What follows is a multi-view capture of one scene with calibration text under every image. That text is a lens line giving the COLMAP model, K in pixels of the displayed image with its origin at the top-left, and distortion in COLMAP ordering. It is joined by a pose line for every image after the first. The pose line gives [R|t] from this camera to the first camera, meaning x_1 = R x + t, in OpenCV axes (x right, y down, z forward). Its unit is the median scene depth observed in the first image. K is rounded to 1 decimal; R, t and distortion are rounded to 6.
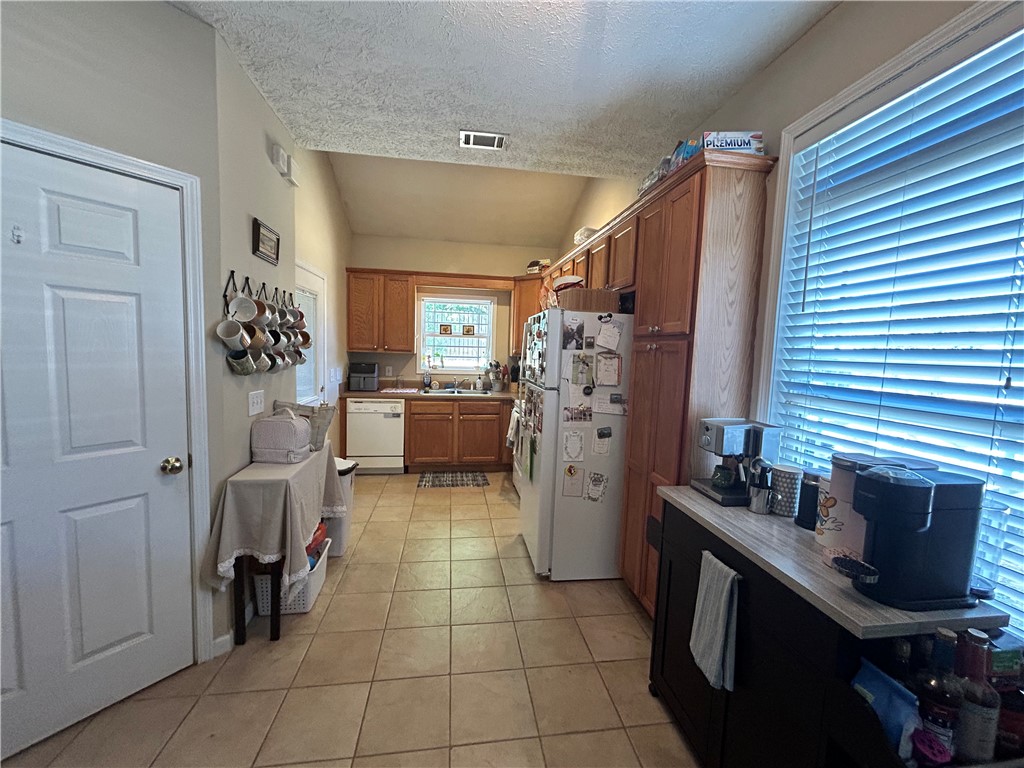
lens RADIAL K [[413.9, 0, 511.4], [0, 413.9, 385.4], [0, 0, 1]] dist [0.000499, -0.000023]
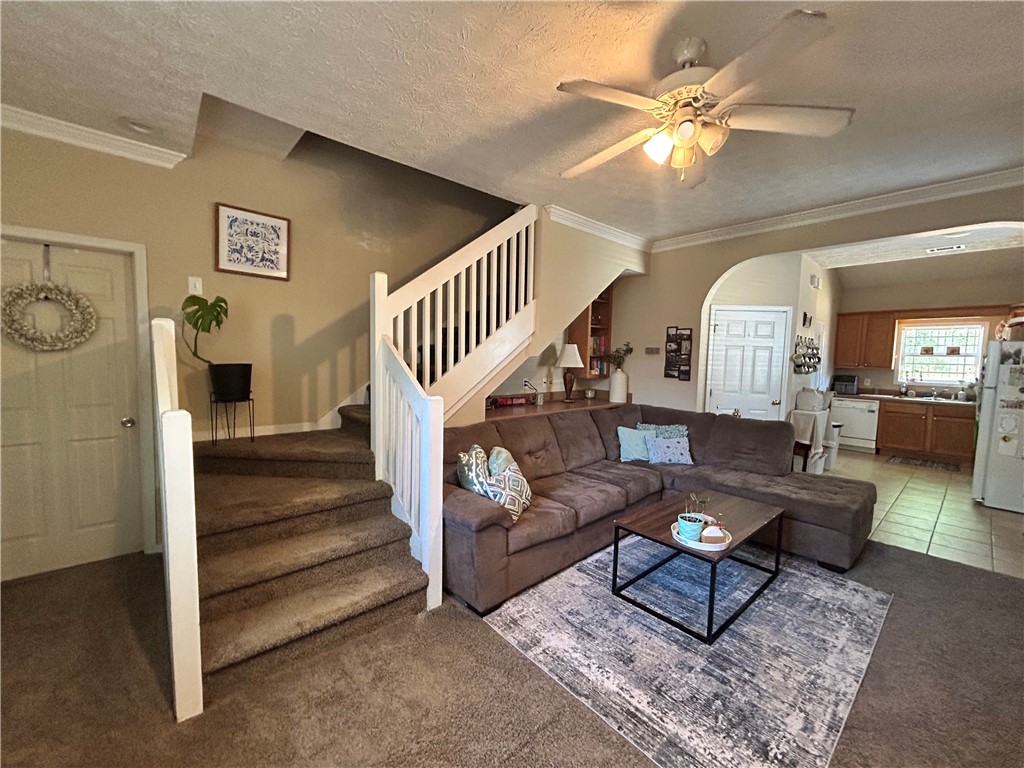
lens RADIAL K [[413.9, 0, 511.4], [0, 413.9, 385.4], [0, 0, 1]] dist [0.000499, -0.000023]
pose [[0.544226, 0.041173, -0.837927, 0.240238], [-0.080711, 0.996732, -0.003445, 0.086415], [0.835047, 0.069505, 0.545771, -0.828175]]
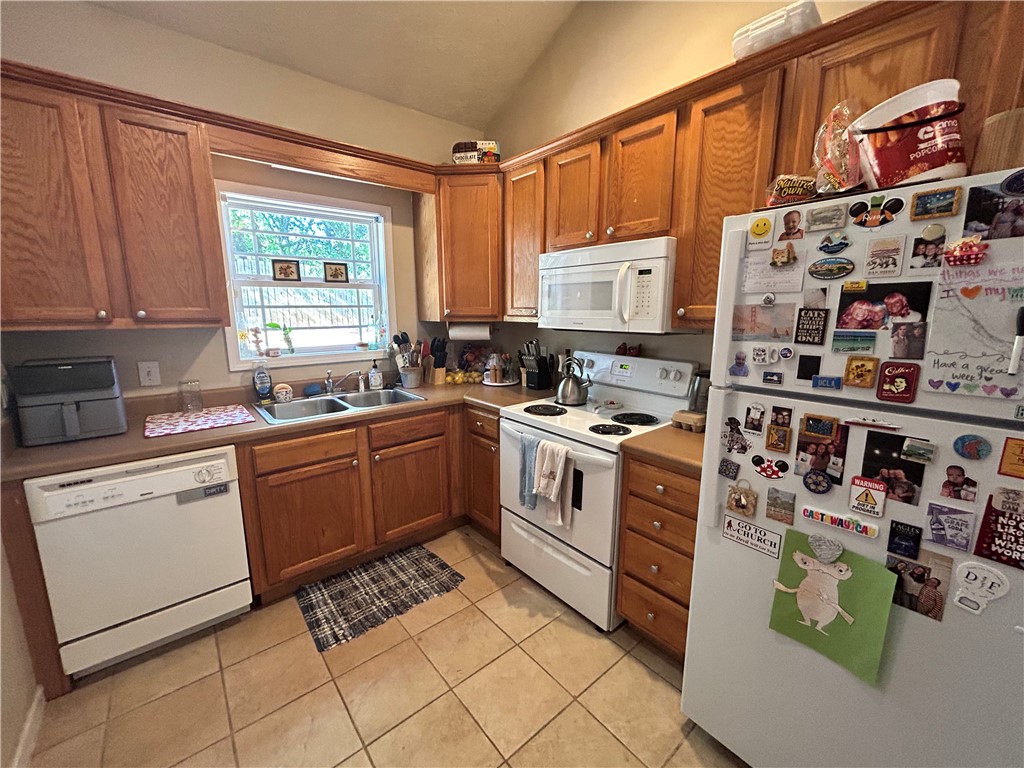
lens RADIAL K [[417.7, 0, 509.0], [0, 417.7, 383.6], [0, 0, 1]] dist [-0.000517, 0.000103]
pose [[0.851821, -0.124638, 0.508790, -0.226258], [0.073050, 0.990055, 0.120231, -0.052728], [-0.518715, -0.065248, 0.852454, 0.518723]]
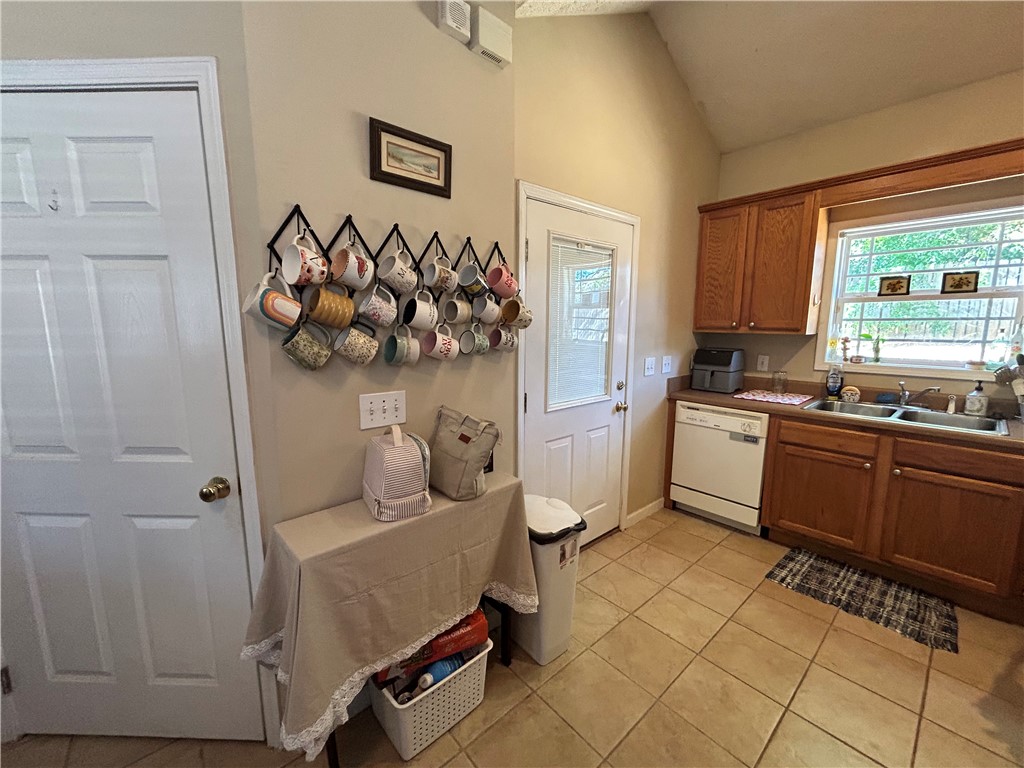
lens RADIAL K [[413.9, 0, 511.4], [0, 413.9, 385.4], [0, 0, 1]] dist [0.000499, -0.000023]
pose [[0.540722, 0.093840, -0.835951, 0.025151], [-0.058502, 0.995547, 0.073914, -0.027678], [0.839165, 0.008937, 0.543804, 0.379837]]
